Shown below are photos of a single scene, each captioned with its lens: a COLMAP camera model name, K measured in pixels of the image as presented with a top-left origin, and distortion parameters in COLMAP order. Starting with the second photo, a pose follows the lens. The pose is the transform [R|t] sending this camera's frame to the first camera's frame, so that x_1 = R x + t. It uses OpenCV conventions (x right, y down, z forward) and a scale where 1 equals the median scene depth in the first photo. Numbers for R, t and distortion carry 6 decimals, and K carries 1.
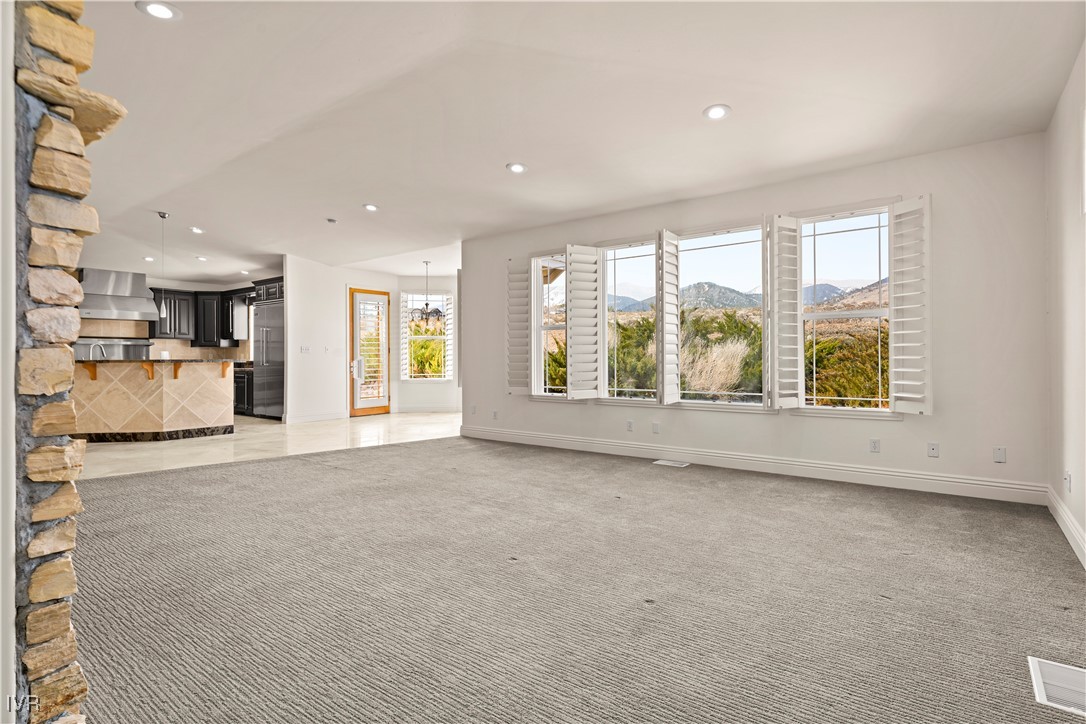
lens RADIAL K [[545.5, 0, 542.8], [0, 545.5, 357.0], [0, 0, 1]] dist [0.002148, 0.000398]
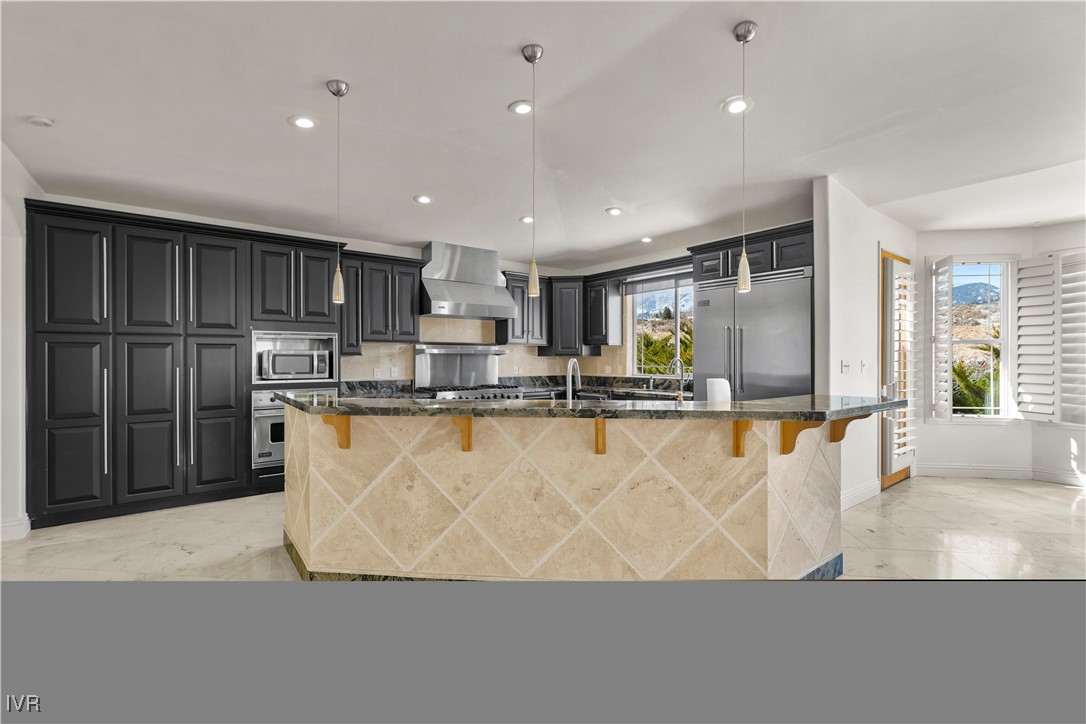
lens RADIAL K [[473.1, 0, 544.5], [0, 473.1, 359.4], [0, 0, 1]] dist [-0.002669, -0.000119]
pose [[0.967165, 0.005499, -0.254091, -0.550605], [-0.004563, 0.999980, 0.004273, -0.019393], [0.254110, -0.002973, 0.967171, 0.468669]]
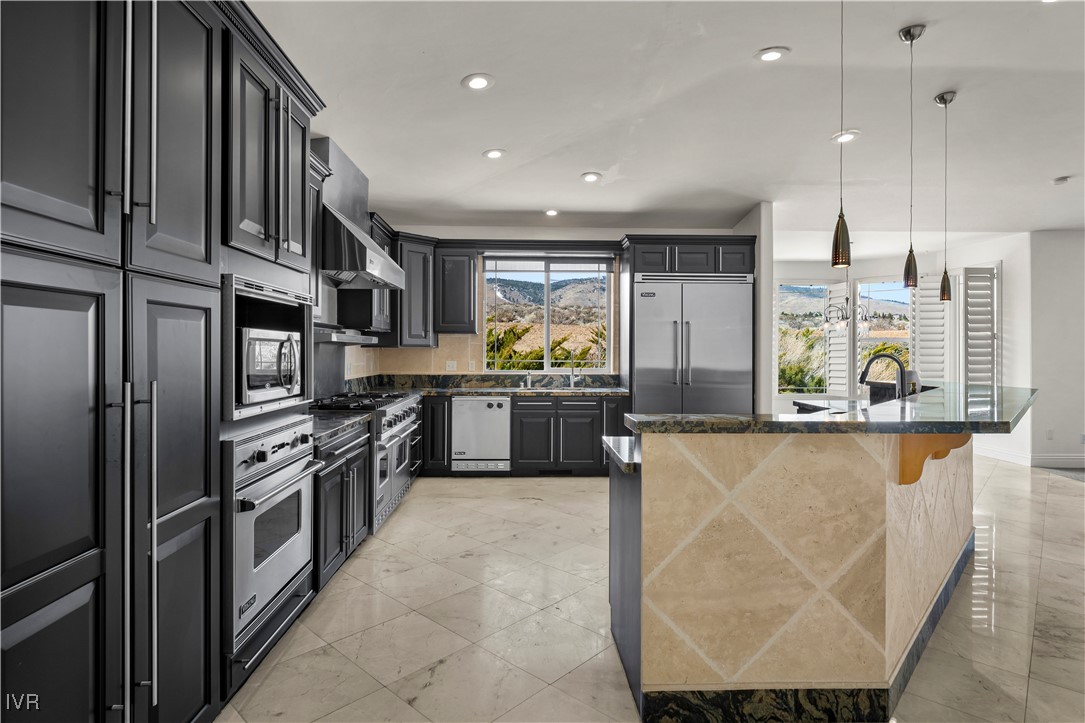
lens RADIAL K [[574.7, 0, 539.6], [0, 574.7, 363.5], [0, 0, 1]] dist [0.004412, 0.000307]
pose [[0.778279, 0.005041, 0.627898, -0.958731], [-0.008934, 0.999955, 0.003047, -0.007243], [-0.627855, -0.007981, 0.778290, 0.594547]]
